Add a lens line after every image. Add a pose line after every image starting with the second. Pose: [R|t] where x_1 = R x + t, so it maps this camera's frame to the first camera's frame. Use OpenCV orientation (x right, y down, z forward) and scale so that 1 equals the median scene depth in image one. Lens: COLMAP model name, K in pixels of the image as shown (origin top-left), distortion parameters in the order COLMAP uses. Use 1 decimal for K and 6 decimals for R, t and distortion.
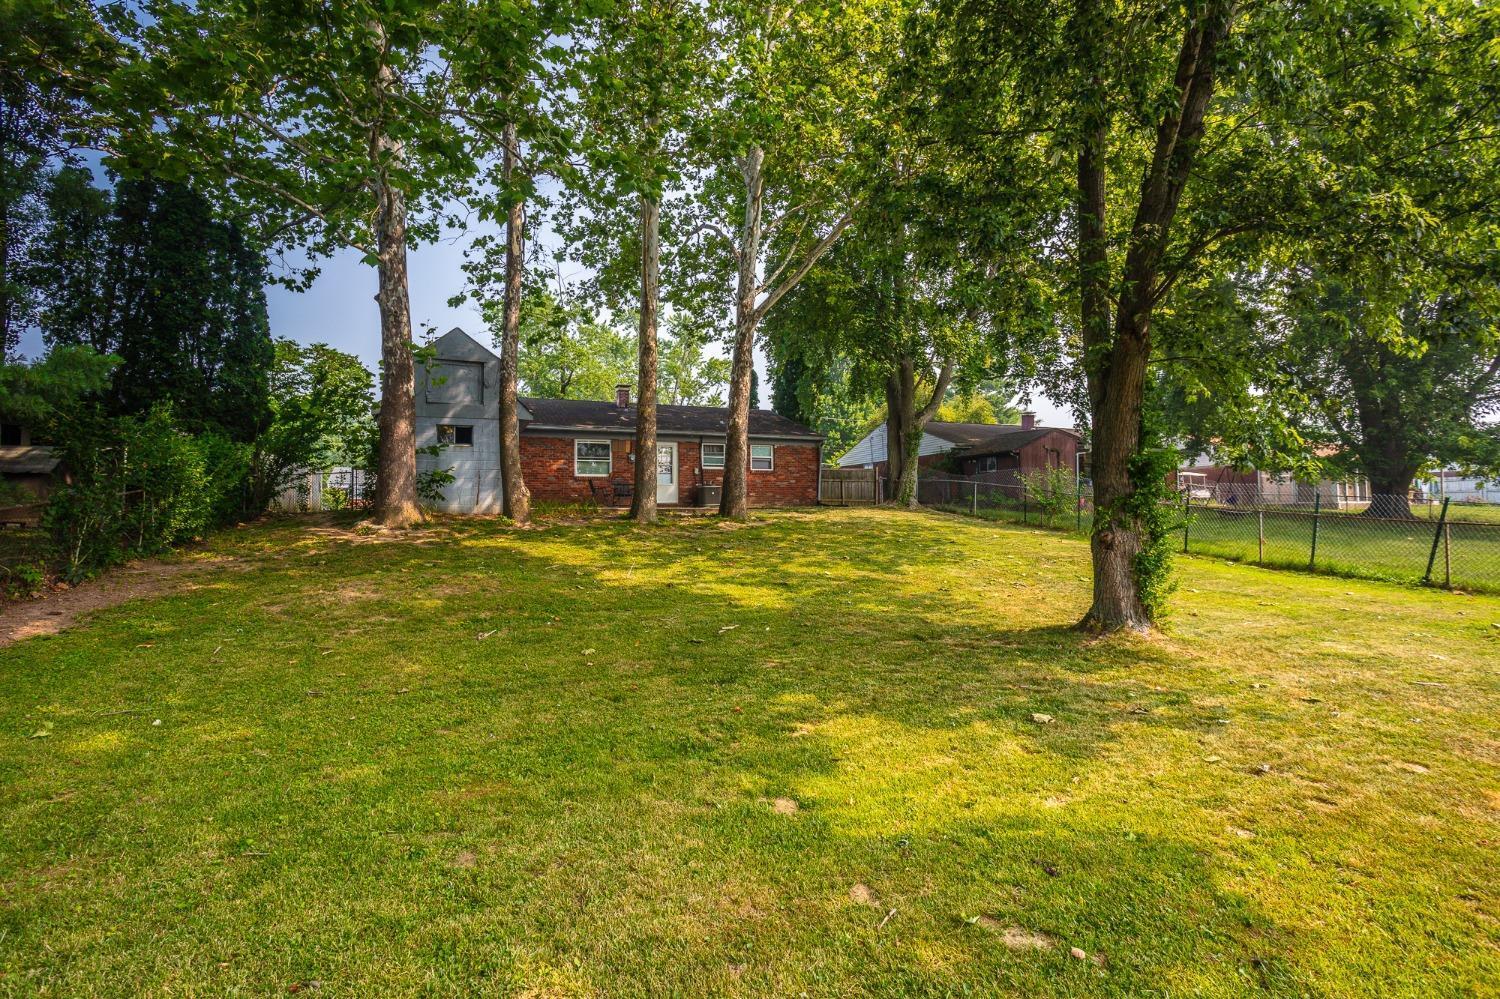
lens RADIAL K [[713.0, 0, 750.0], [0, 713.0, 499.5], [0, 0, 1]] dist [-0.063426, 0.058222]
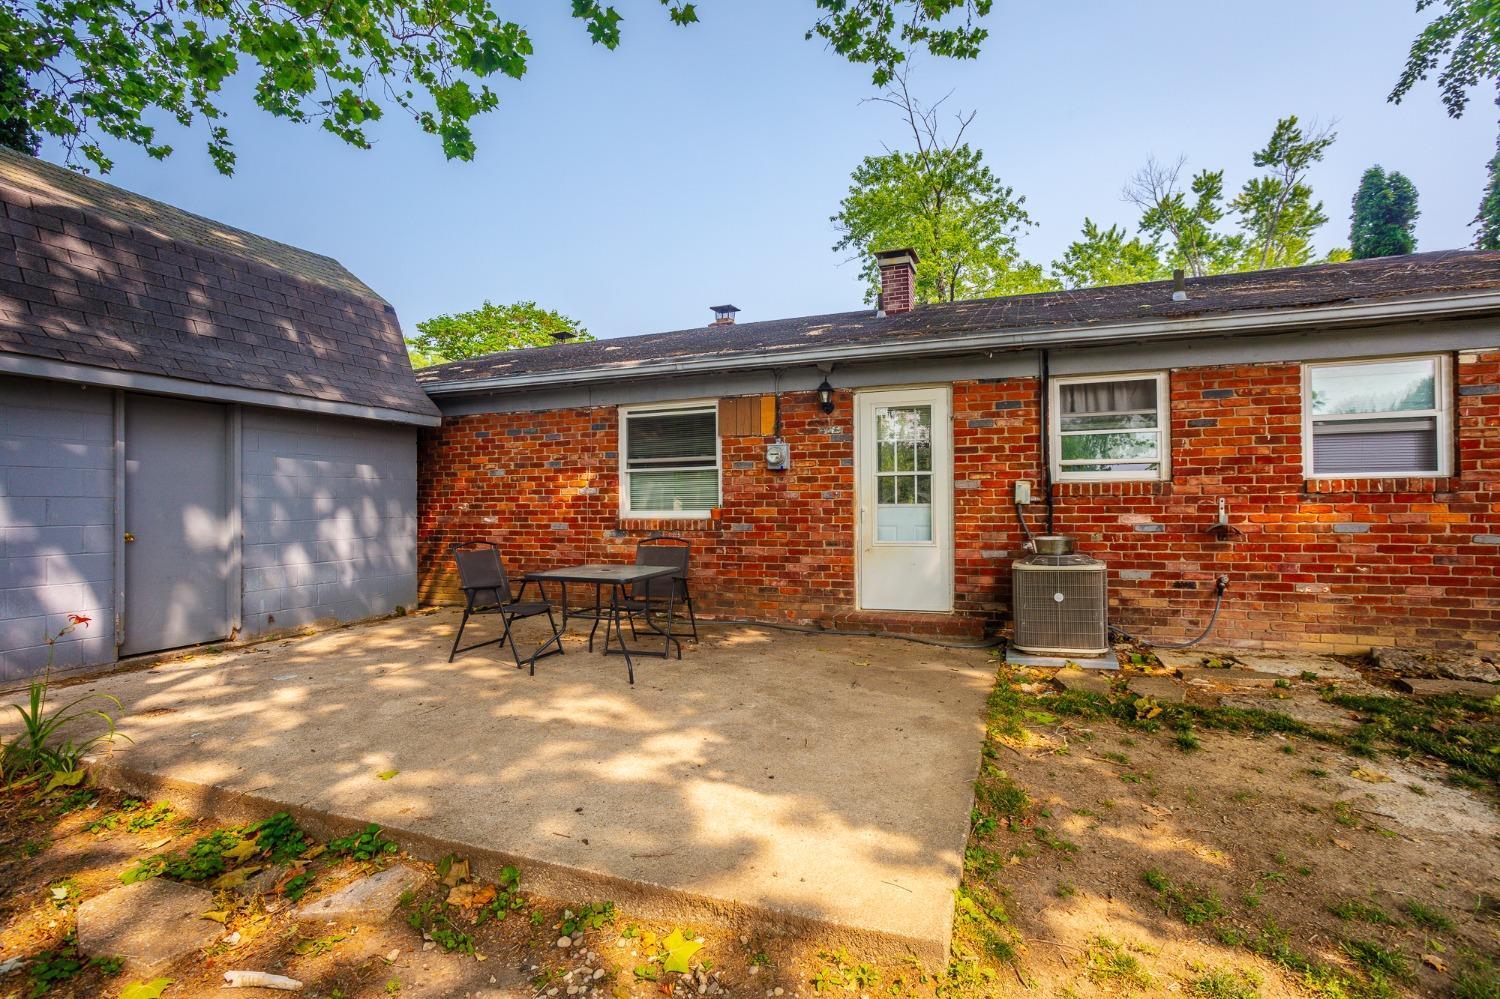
lens RADIAL K [[713.0, 0, 750.0], [0, 713.0, 499.5], [0, 0, 1]] dist [-0.063426, 0.058222]
pose [[0.709504, -0.003058, -0.704695, 0.032963], [0.018608, 0.999723, 0.014397, -0.044487], [0.704456, -0.023328, 0.709365, 0.783193]]
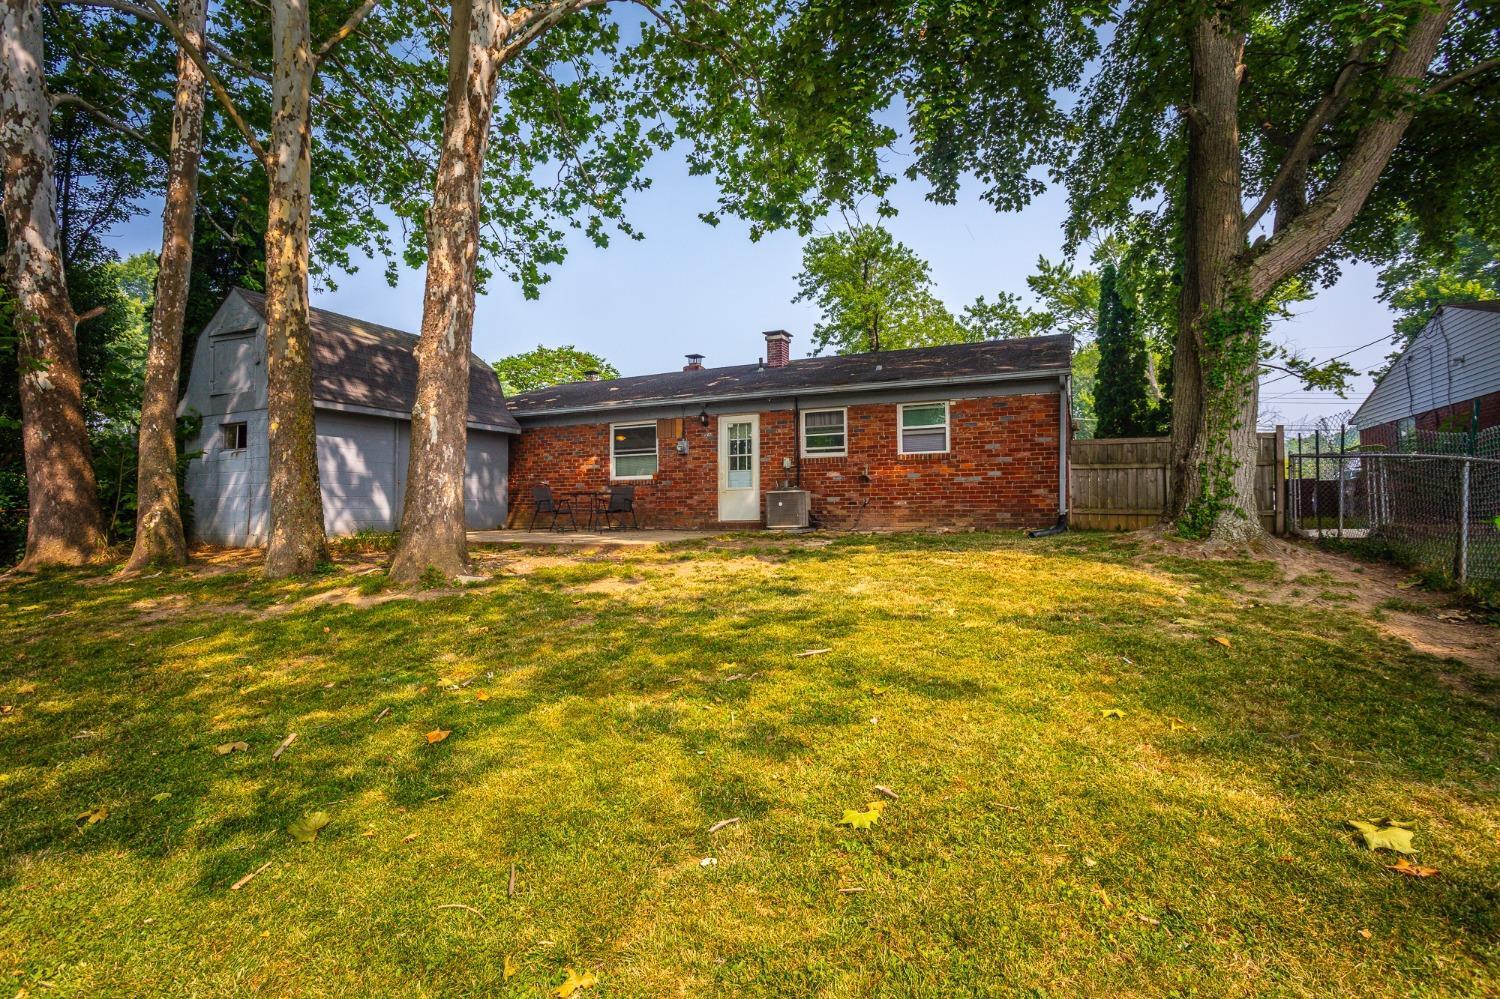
lens RADIAL K [[713.0, 0, 750.0], [0, 713.0, 499.5], [0, 0, 1]] dist [-0.063426, 0.058222]
pose [[0.665807, -0.009780, -0.746060, 0.326536], [0.017448, 0.999845, 0.002464, -0.013924], [0.745920, -0.014658, 0.665874, 0.637058]]
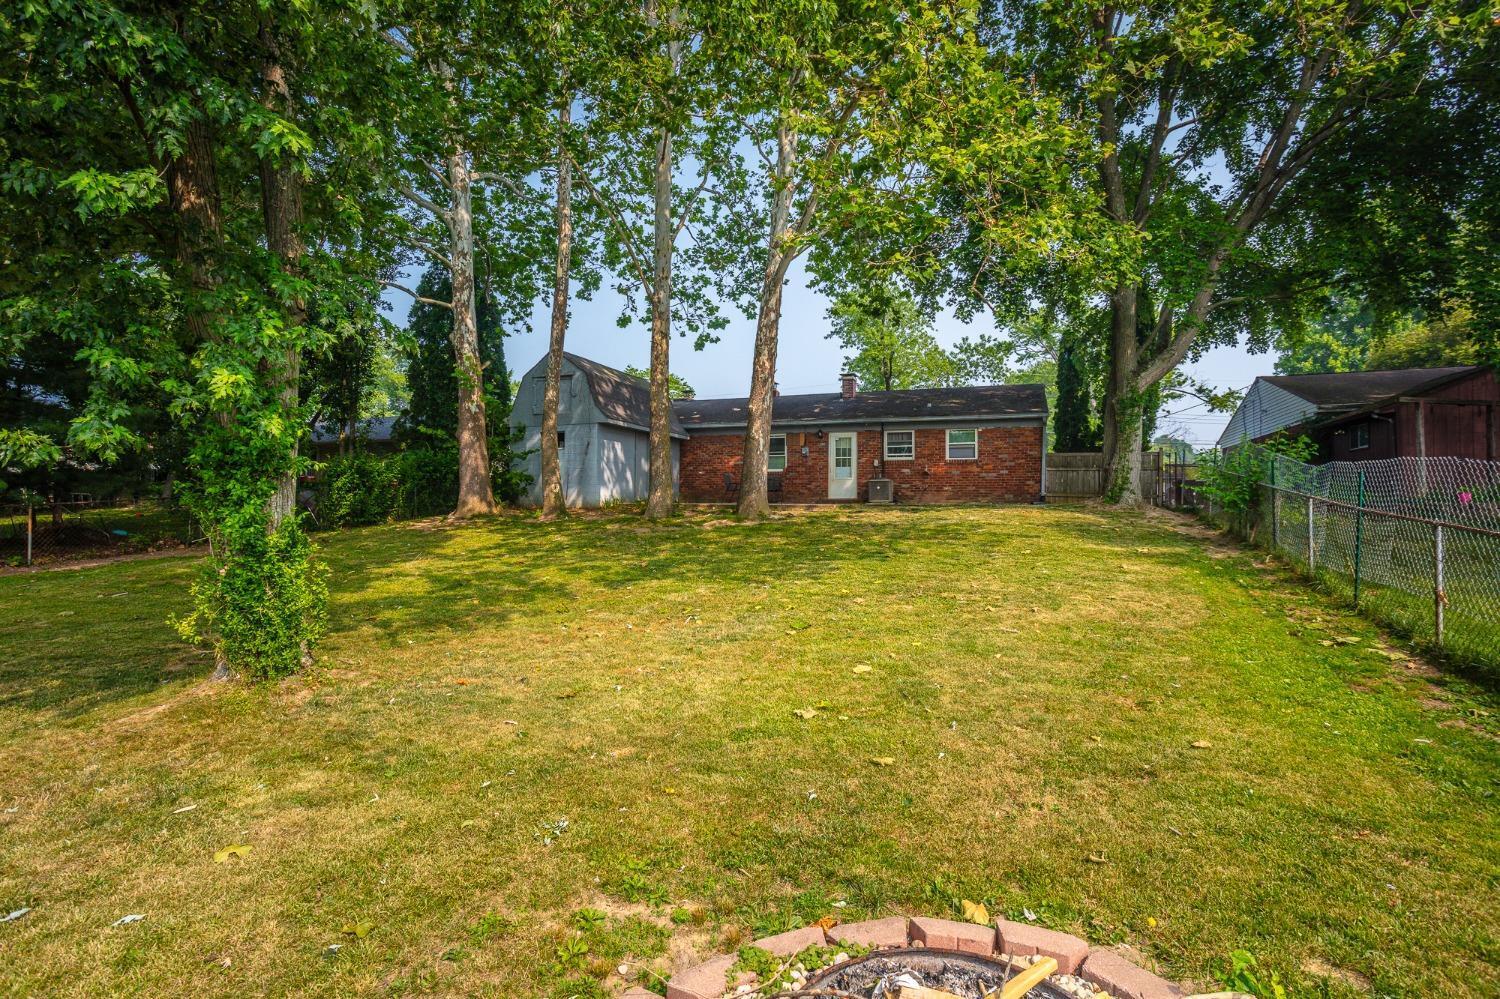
lens RADIAL K [[713.0, 0, 750.0], [0, 713.0, 499.5], [0, 0, 1]] dist [-0.063426, 0.058222]
pose [[0.717440, 0.003968, -0.696608, 0.448471], [0.000398, 0.999981, 0.006106, 0.000542], [0.696620, -0.004657, 0.717425, 0.260567]]
